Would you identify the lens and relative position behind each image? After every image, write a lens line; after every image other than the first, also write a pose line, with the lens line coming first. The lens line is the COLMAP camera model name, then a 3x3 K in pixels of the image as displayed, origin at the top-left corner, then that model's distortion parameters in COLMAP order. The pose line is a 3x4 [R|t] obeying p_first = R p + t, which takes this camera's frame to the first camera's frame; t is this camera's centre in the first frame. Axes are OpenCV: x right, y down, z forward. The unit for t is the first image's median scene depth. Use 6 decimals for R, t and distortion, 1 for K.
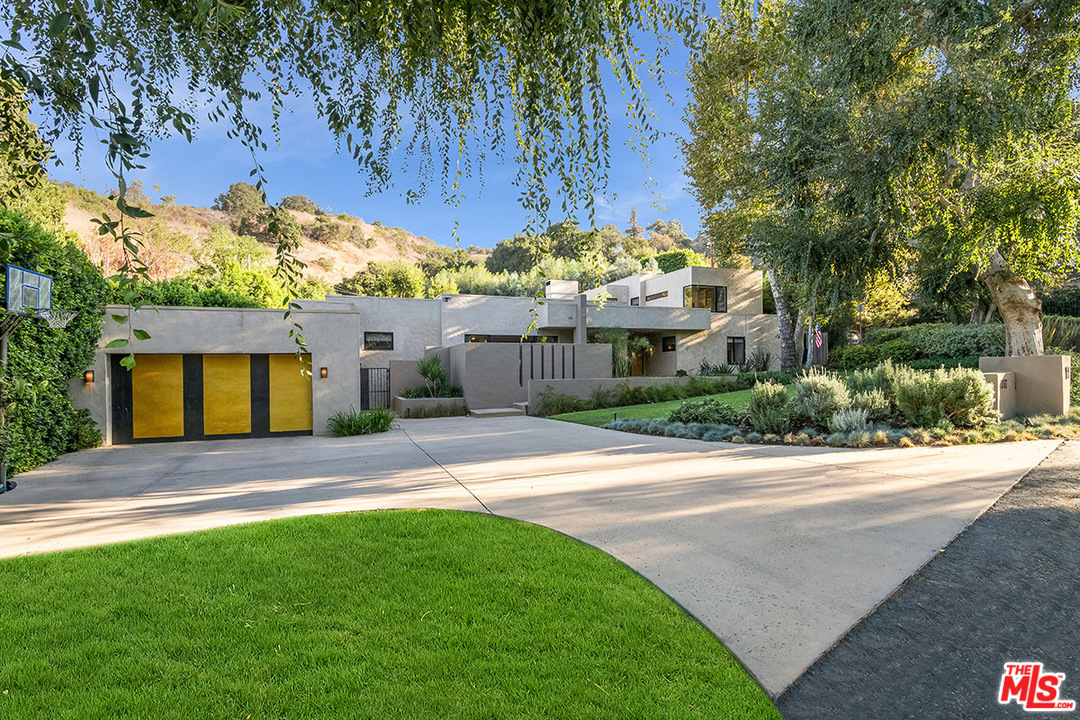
lens RADIAL K [[500.9, 0, 538.4], [0, 500.9, 343.6], [0, 0, 1]] dist [-0.000588, -0.000587]
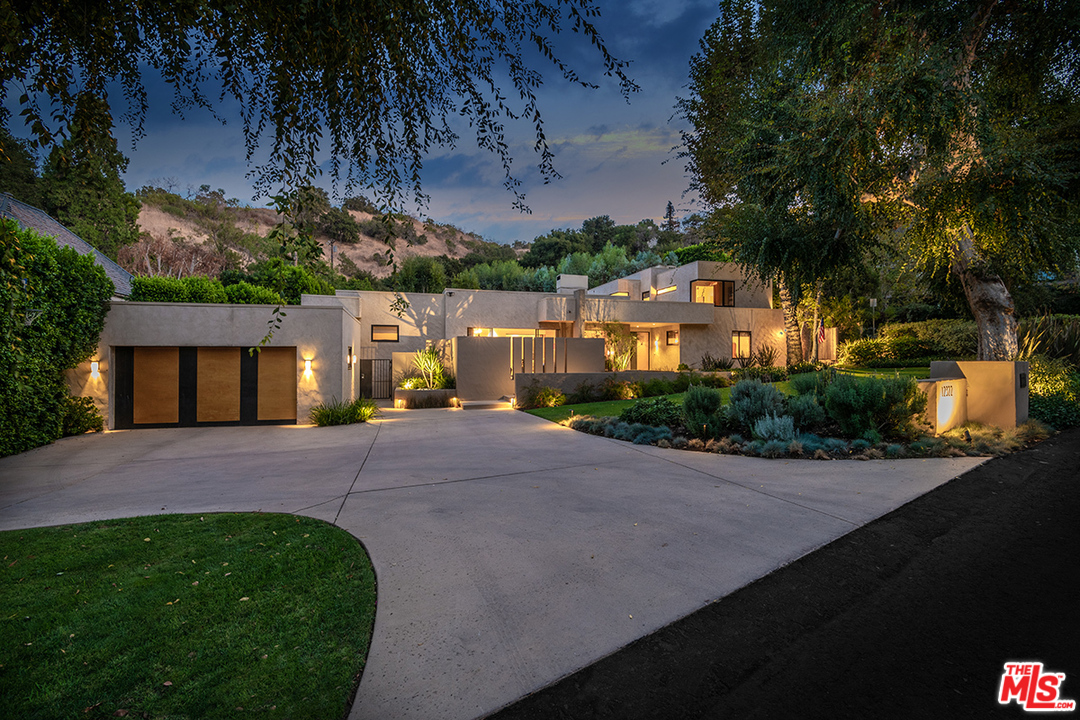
lens RADIAL K [[475.1, 0, 539.5], [0, 475.1, 333.5], [0, 0, 1]] dist [-0.002905, -0.000590]
pose [[0.996864, 0.007108, -0.078819, 0.152882], [-0.007144, 0.999974, -0.000174, -0.013432], [0.078816, 0.000736, 0.996889, 0.041655]]
